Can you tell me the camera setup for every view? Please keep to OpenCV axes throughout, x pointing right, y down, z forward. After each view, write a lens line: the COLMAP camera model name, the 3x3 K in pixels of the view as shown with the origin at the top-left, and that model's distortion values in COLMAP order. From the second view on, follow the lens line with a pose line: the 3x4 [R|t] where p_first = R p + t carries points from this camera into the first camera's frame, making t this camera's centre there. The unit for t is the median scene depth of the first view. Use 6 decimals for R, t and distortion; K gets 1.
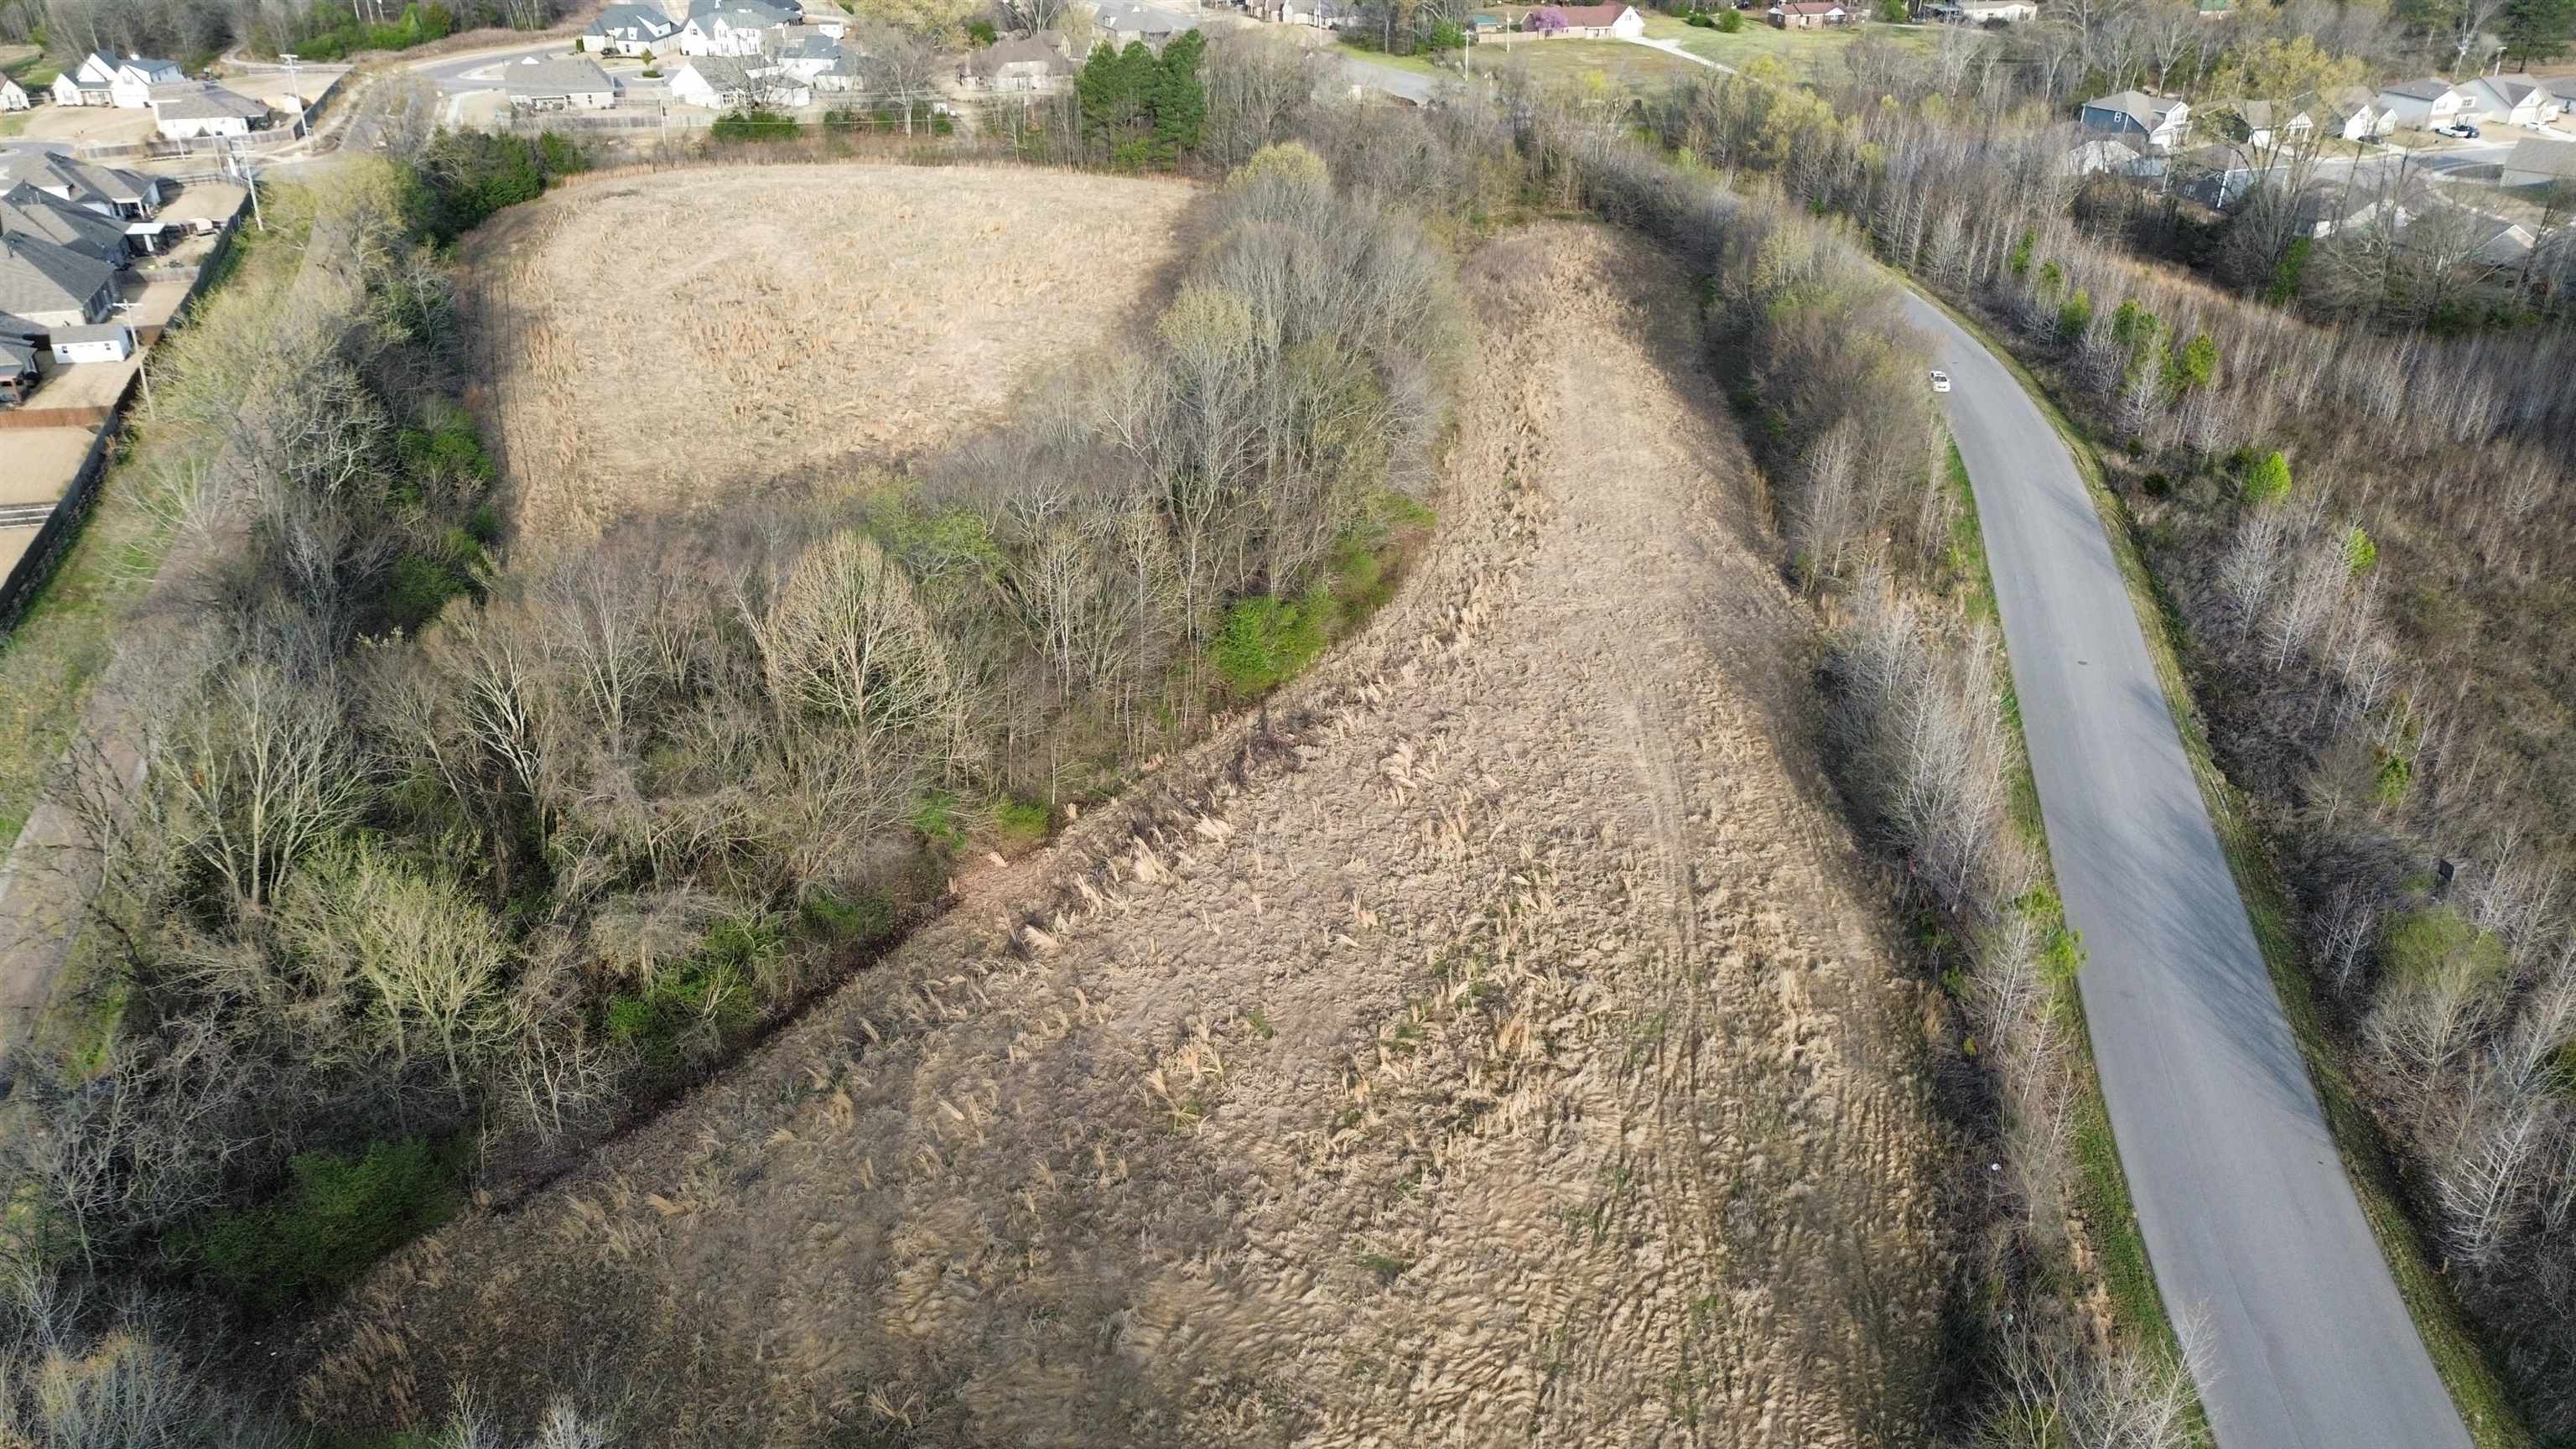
lens RADIAL K [[1822.4, 0, 1288.0], [0, 1822.4, 724.5], [0, 0, 1]] dist [0.061573, -0.055914]
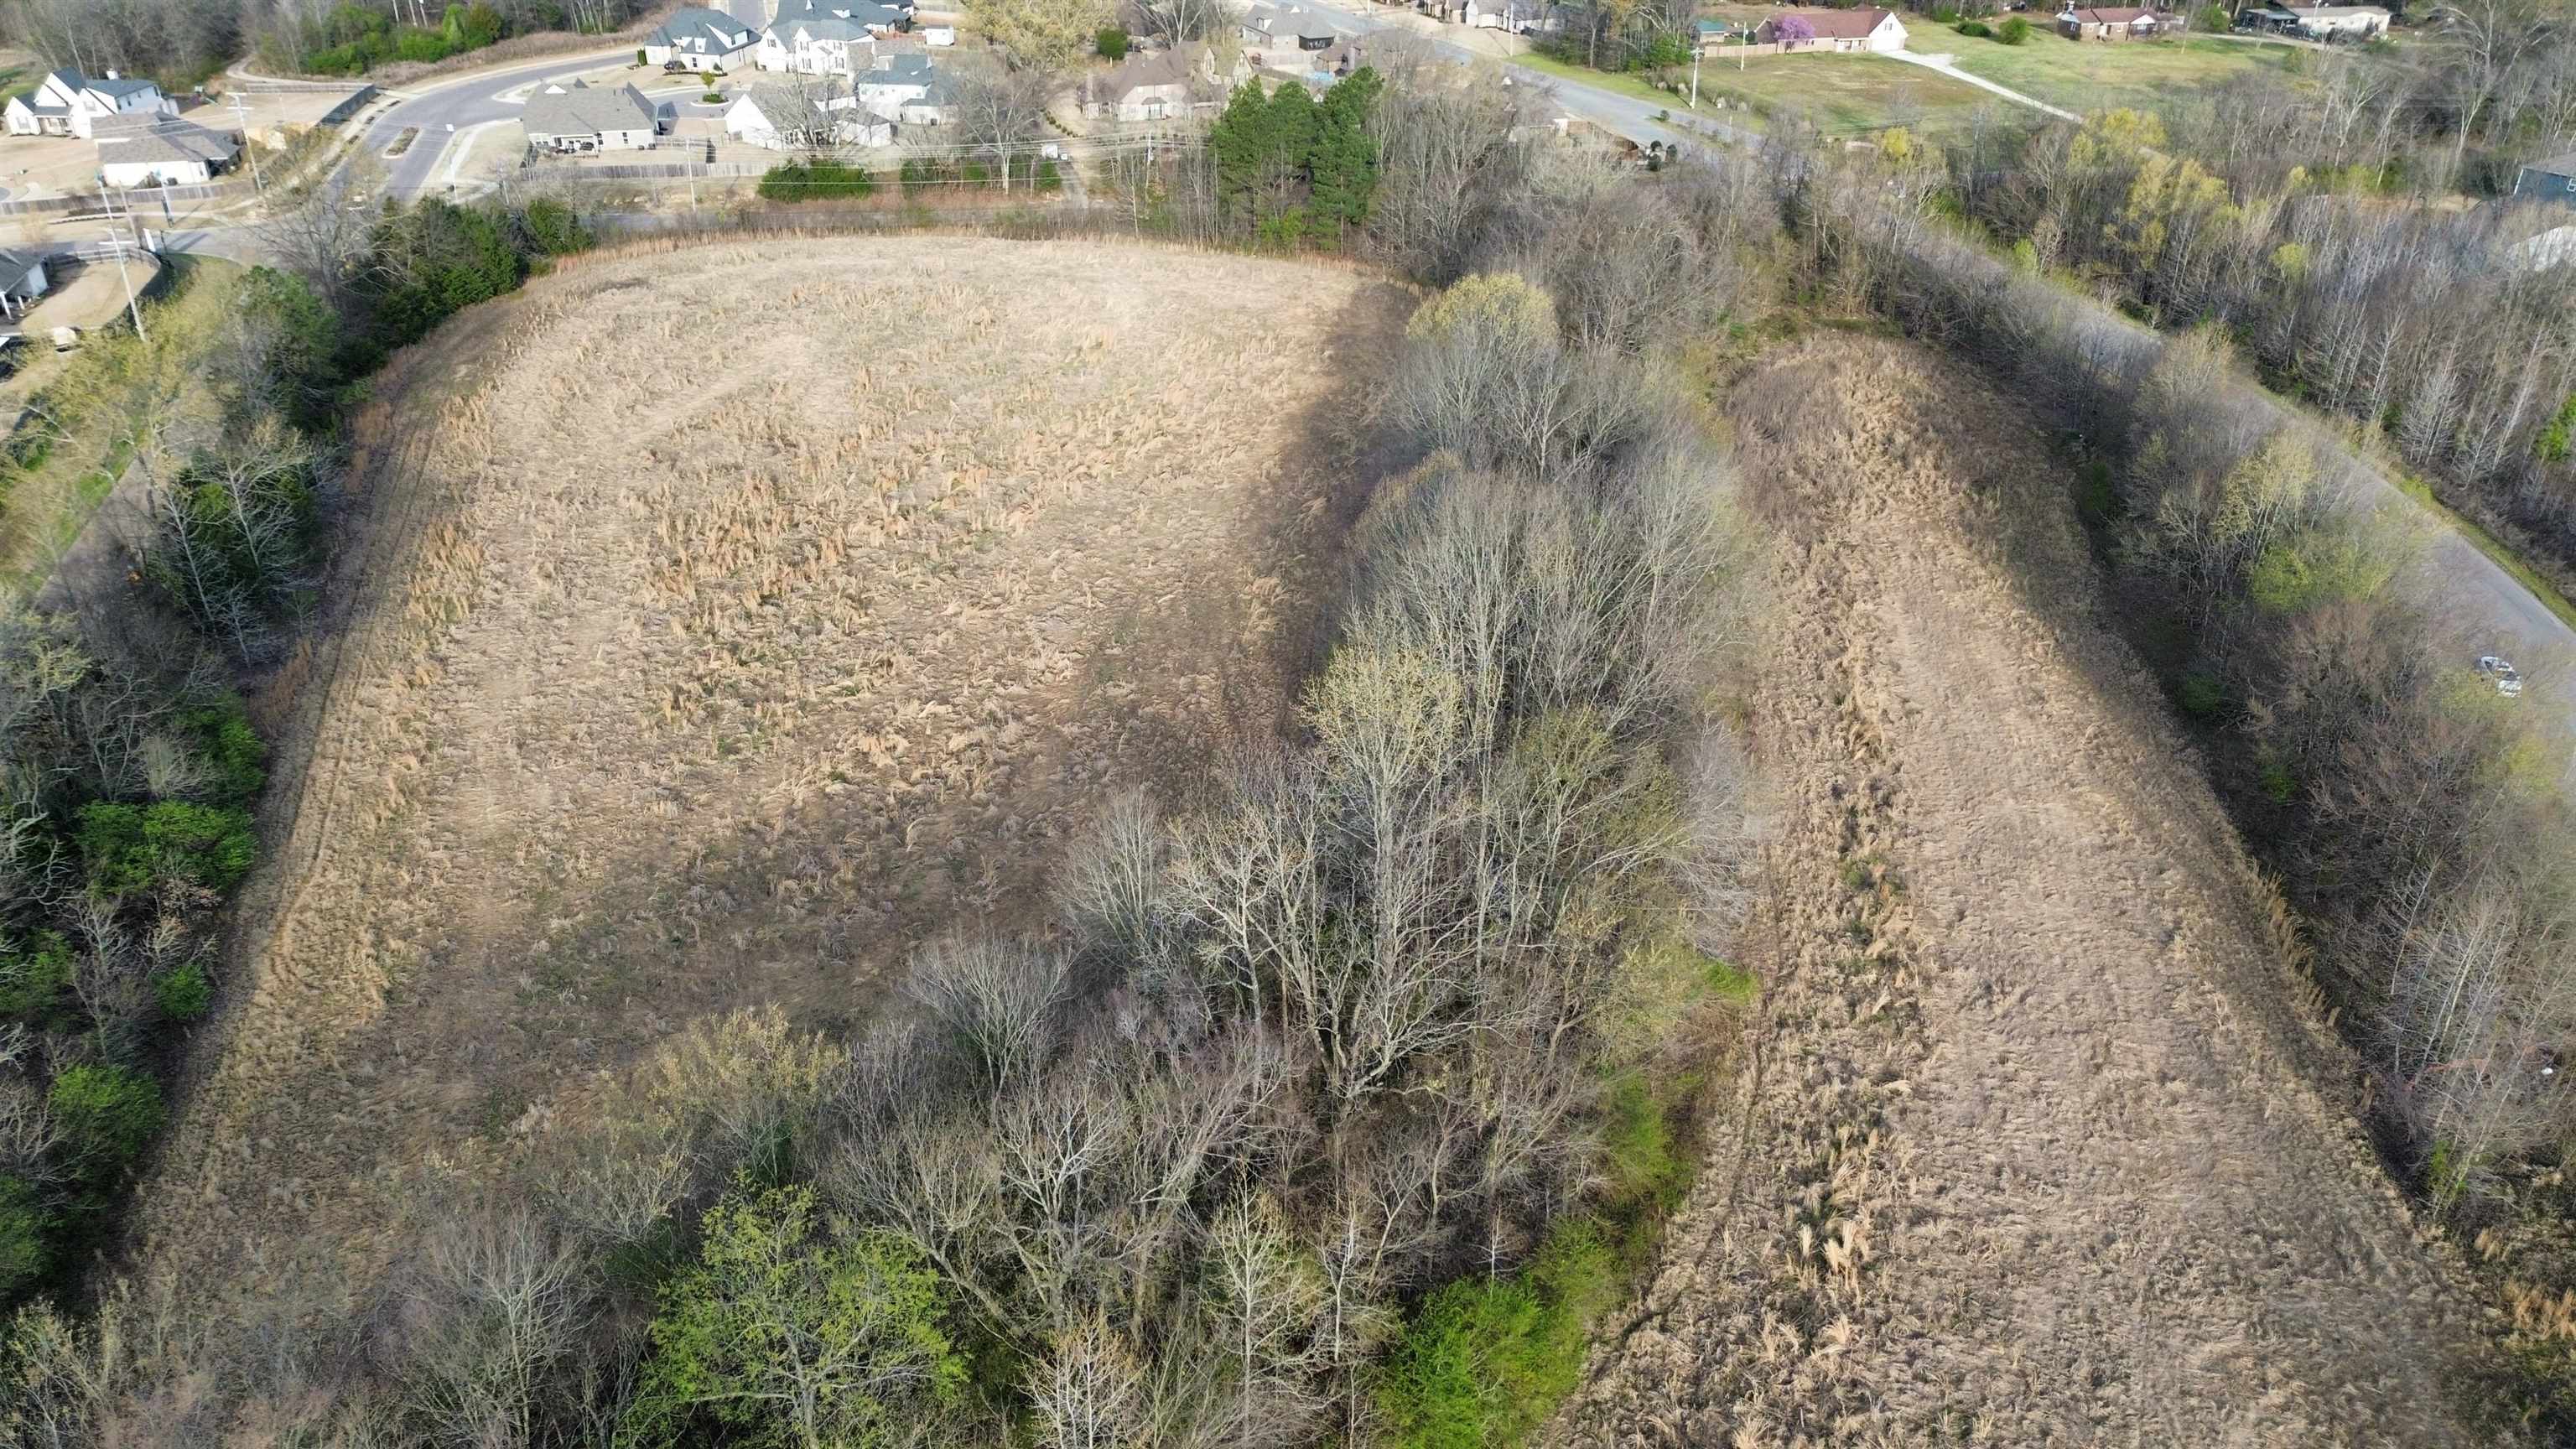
lens RADIAL K [[1822.4, 0, 1288.0], [0, 1822.4, 724.5], [0, 0, 1]] dist [0.061573, -0.055914]
pose [[0.996648, 0.038174, -0.072359, -0.018149], [-0.036704, 0.999094, 0.021534, -0.119671], [0.073115, -0.018806, 0.997146, 0.224745]]
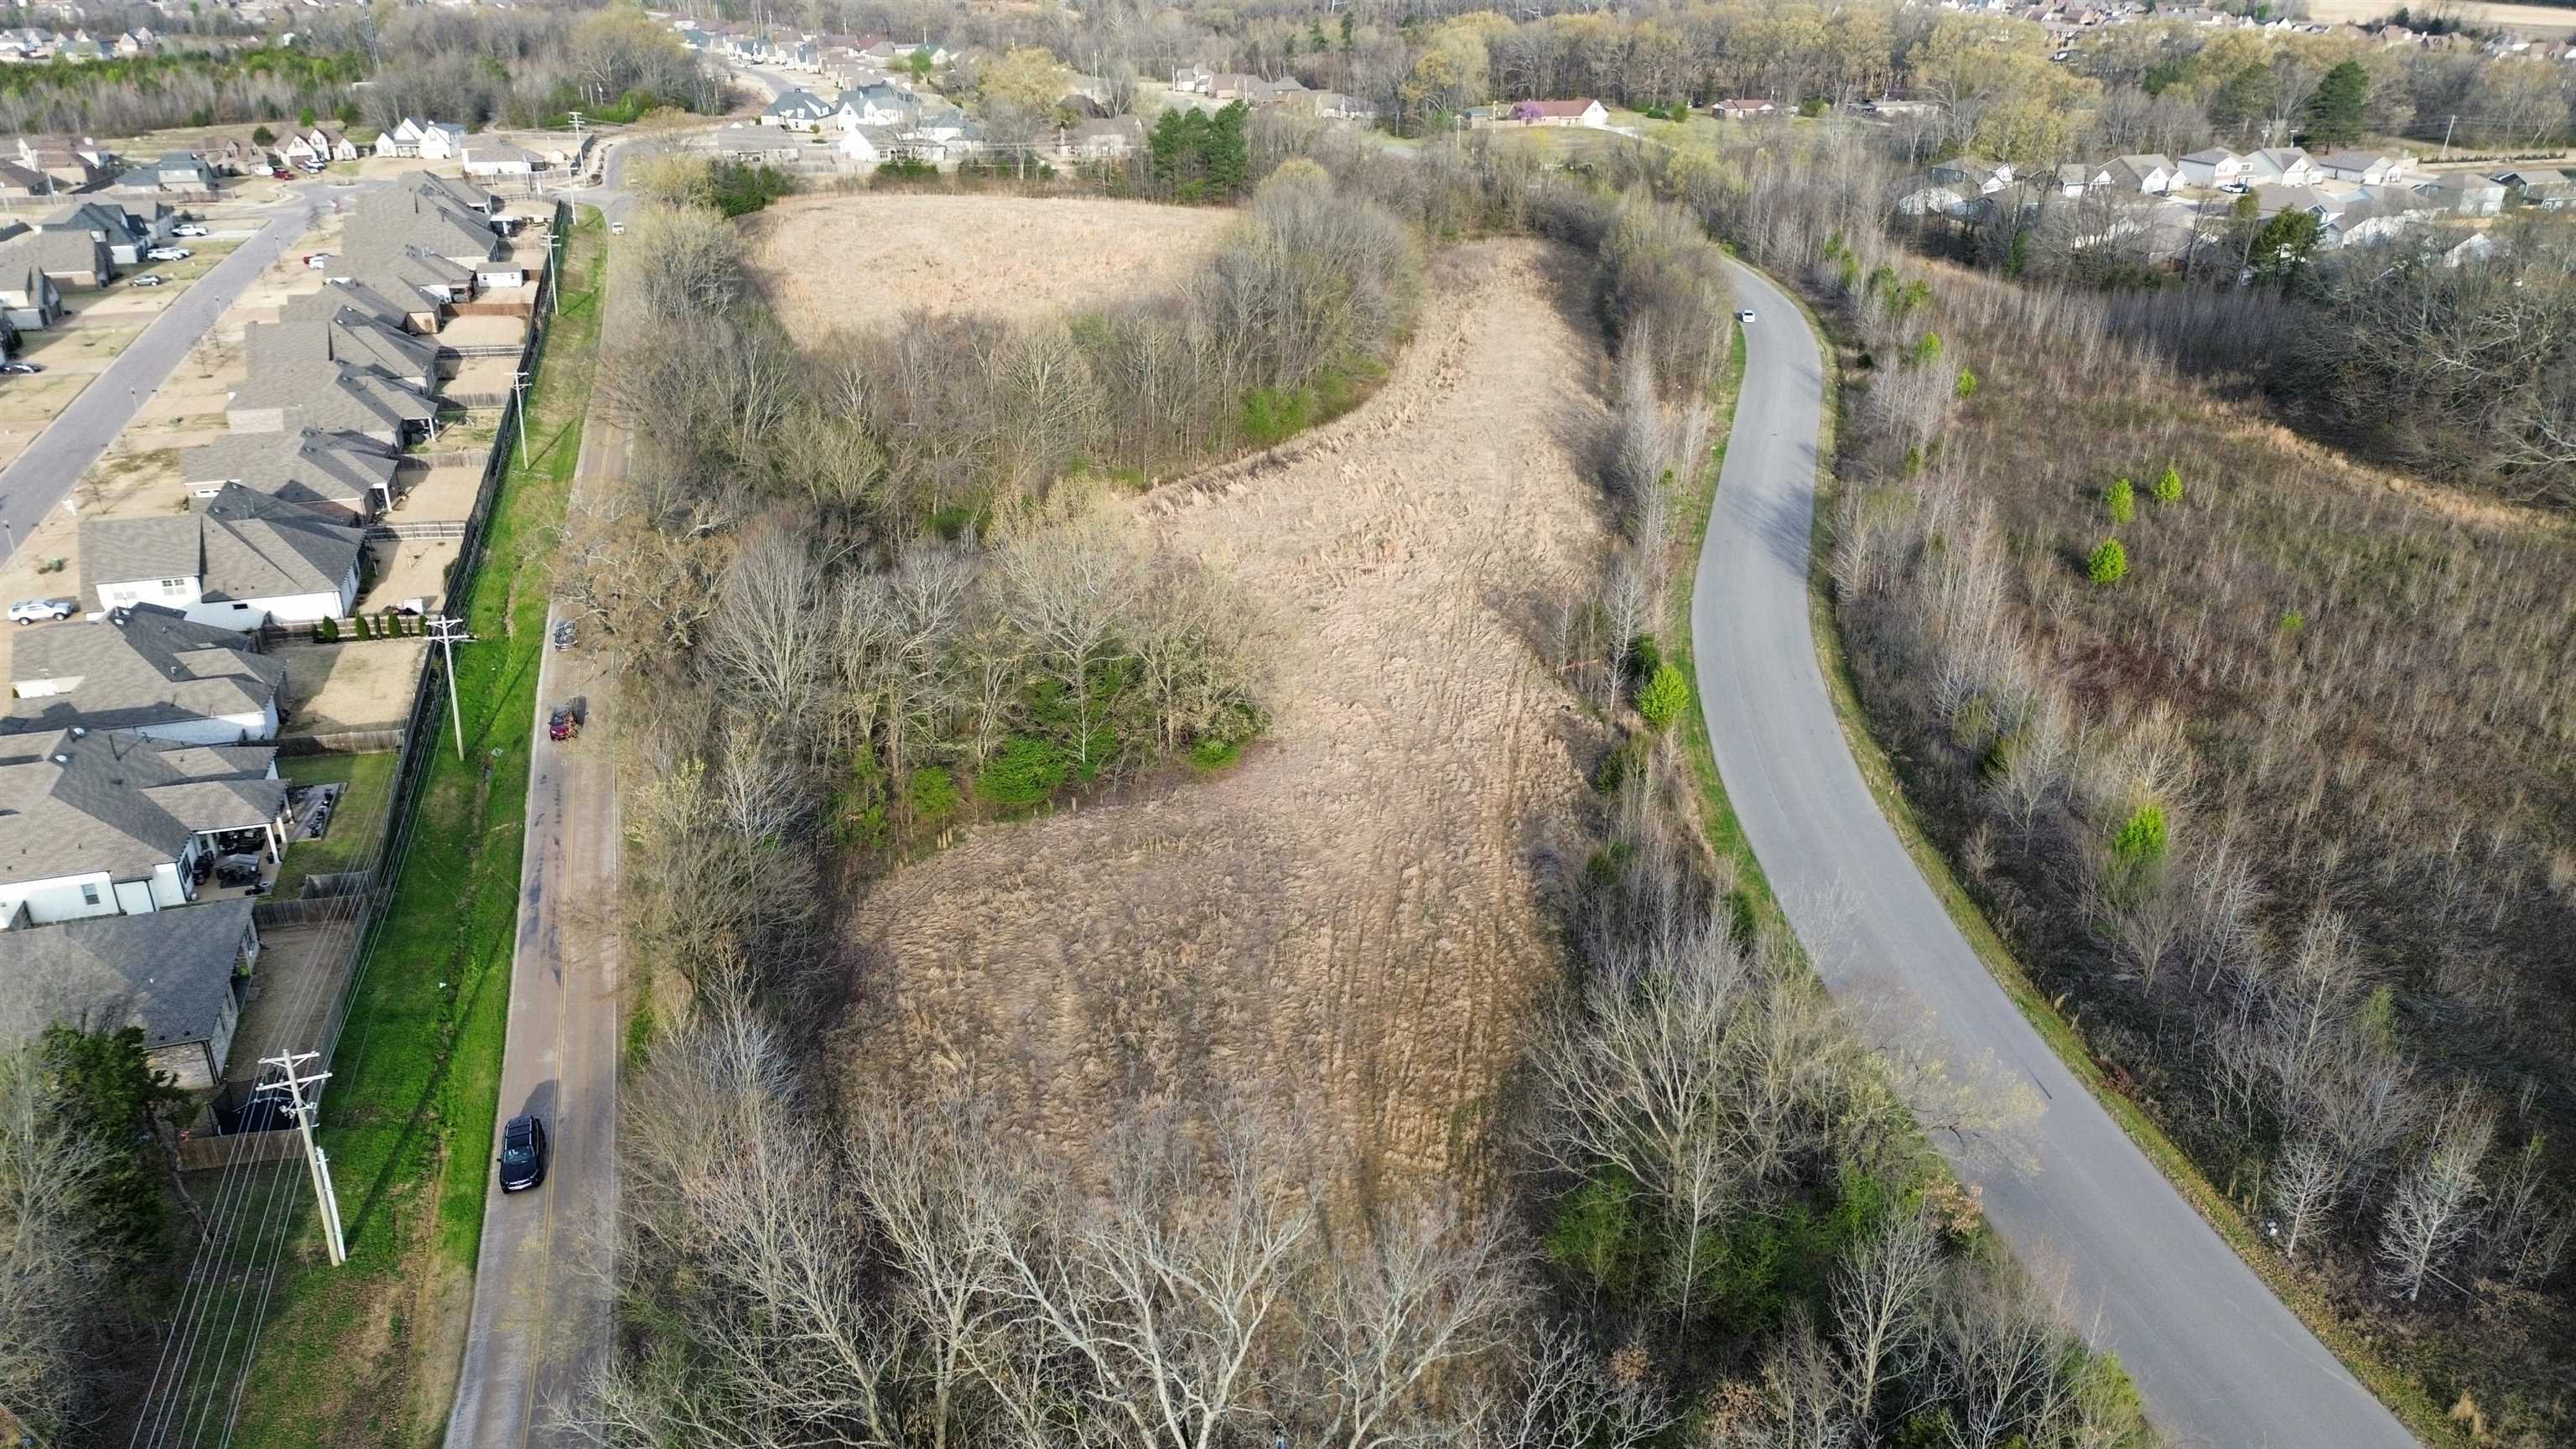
lens RADIAL K [[1822.4, 0, 1288.0], [0, 1822.4, 724.5], [0, 0, 1]] dist [0.061573, -0.055914]
pose [[0.999644, 0.011836, -0.023904, 0.021914], [-0.013427, 0.997625, -0.067560, 0.167956], [0.023048, 0.067857, 0.997429, -0.302986]]
